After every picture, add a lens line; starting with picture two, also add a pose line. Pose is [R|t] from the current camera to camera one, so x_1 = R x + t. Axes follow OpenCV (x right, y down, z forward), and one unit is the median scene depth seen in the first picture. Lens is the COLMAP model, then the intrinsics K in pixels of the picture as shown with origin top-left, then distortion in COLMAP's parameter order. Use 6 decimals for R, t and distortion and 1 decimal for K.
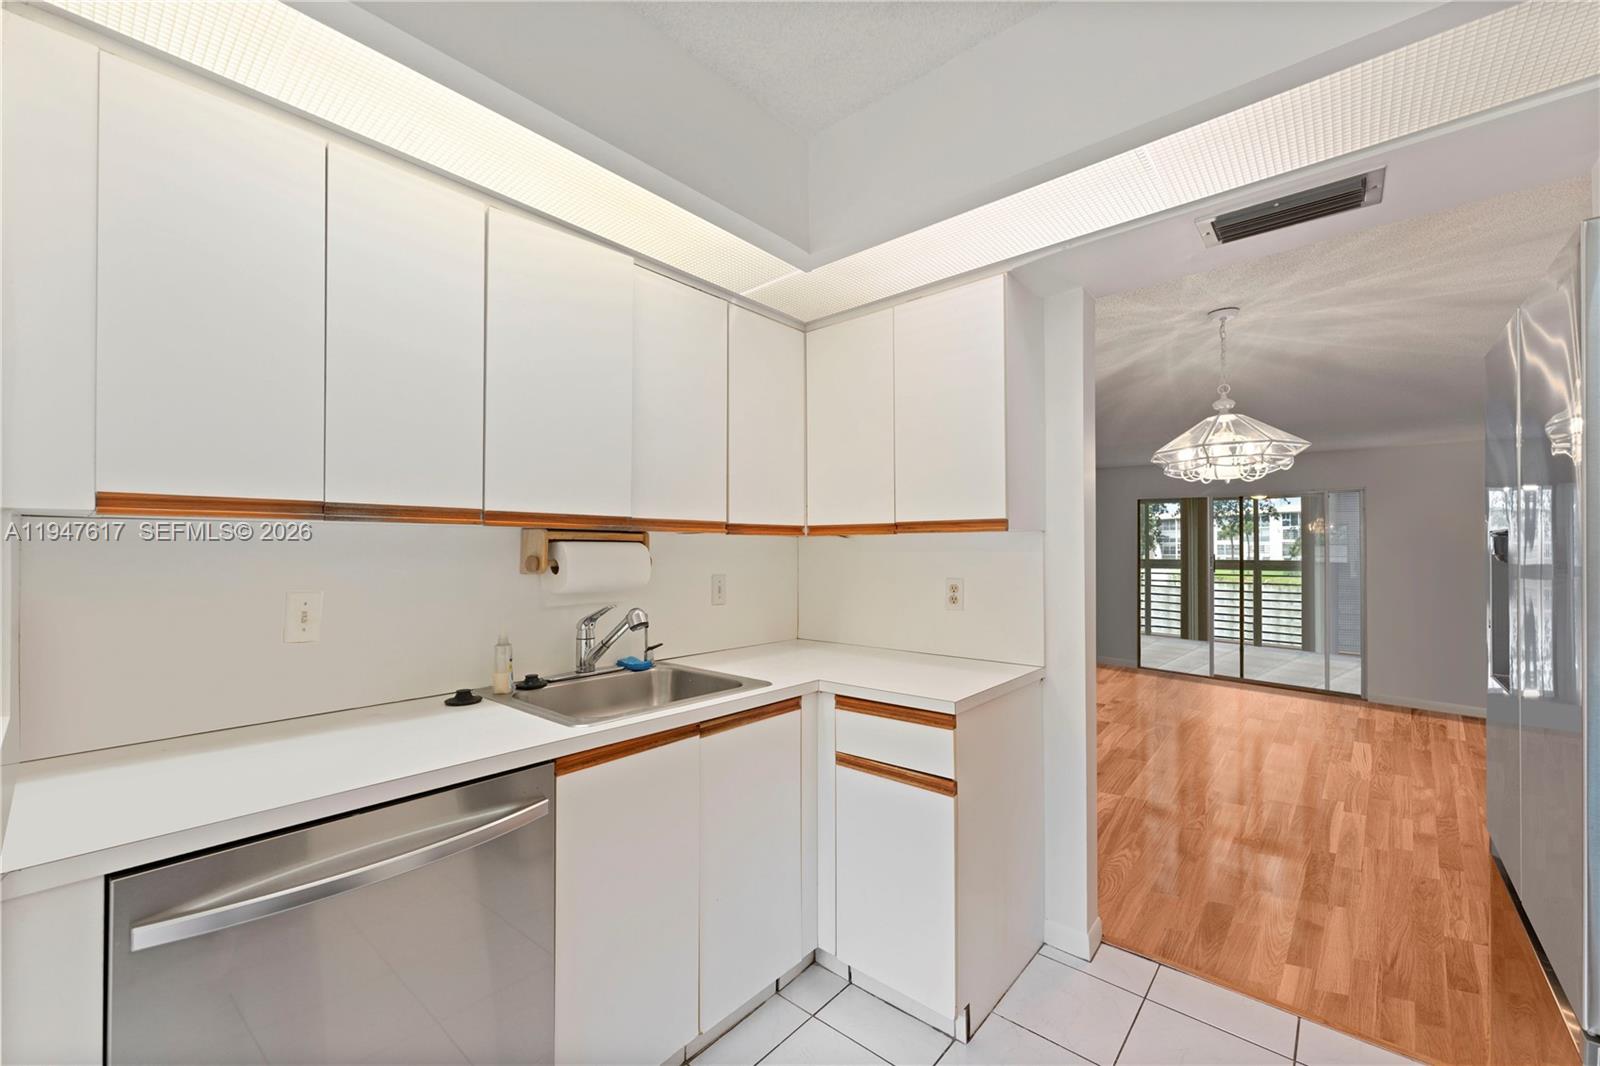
lens RADIAL K [[643.2, 0, 795.3], [0, 643.2, 541.3], [0, 0, 1]] dist [0.003369, 0.000189]
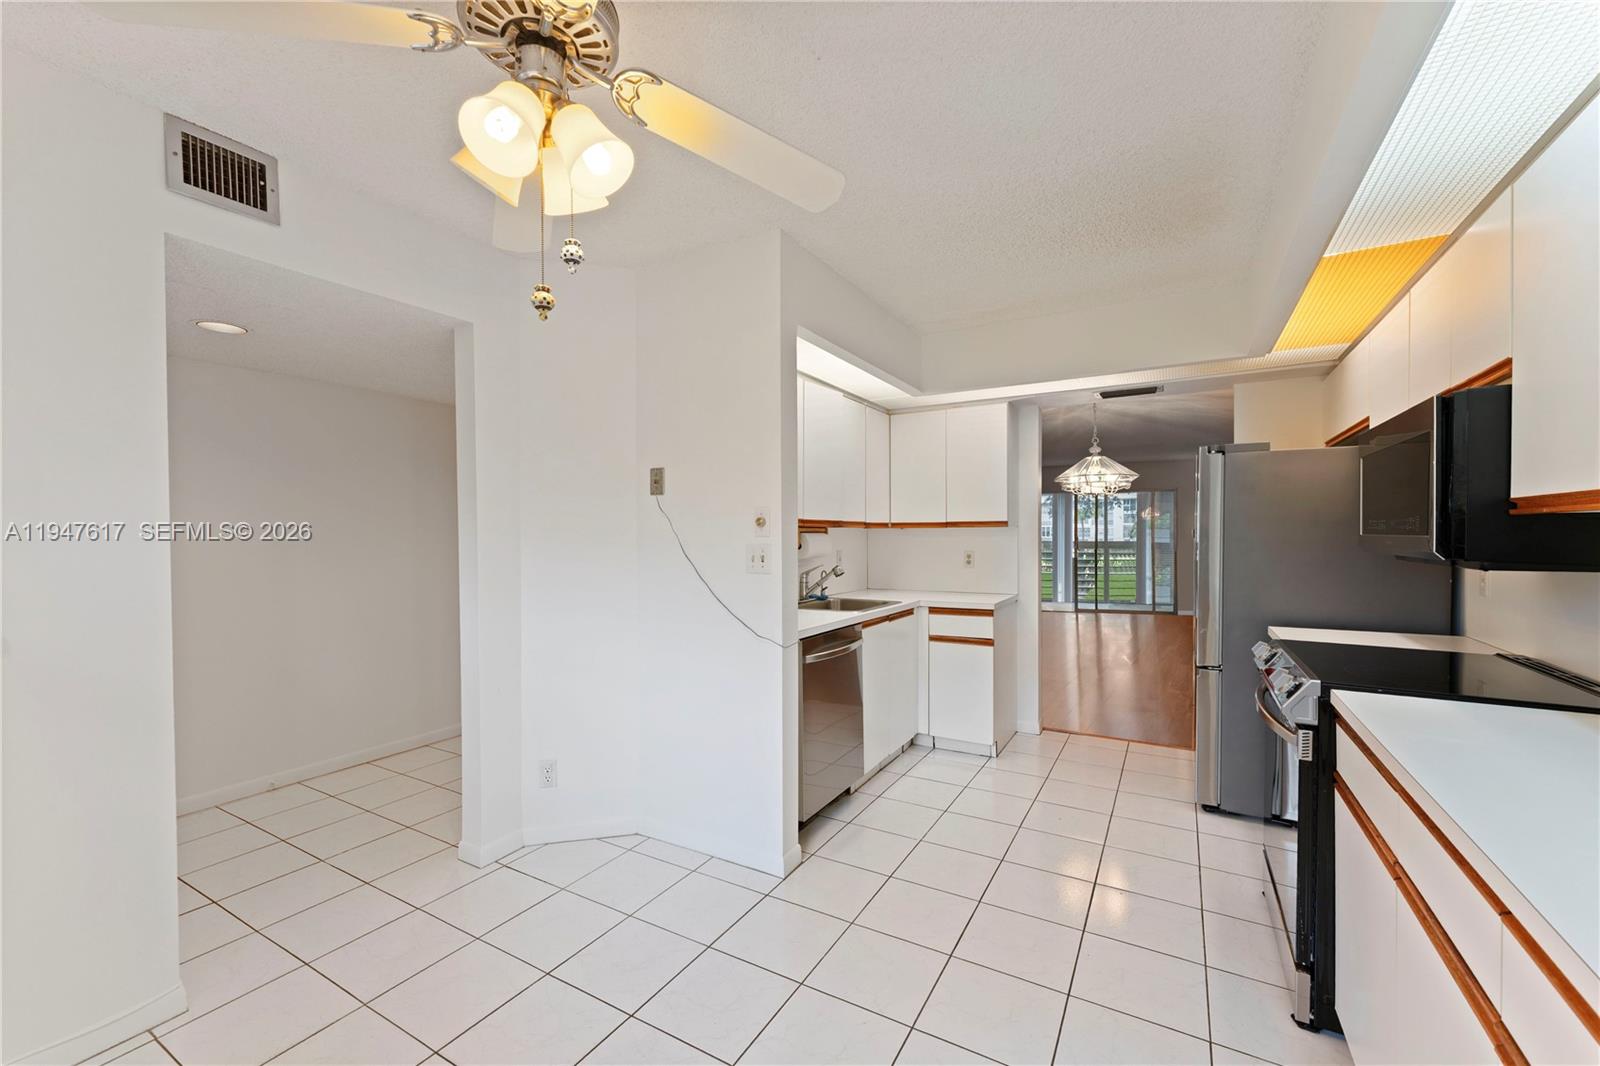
lens RADIAL K [[643.2, 0, 799.5], [0, 643.2, 542.3], [0, 0, 1]] dist [0.003369, 0.000189]
pose [[0.983548, -0.005395, 0.180569, -0.569592], [0.000386, 0.999614, 0.027763, -0.019911], [-0.180649, -0.027236, 0.983170, -0.746334]]
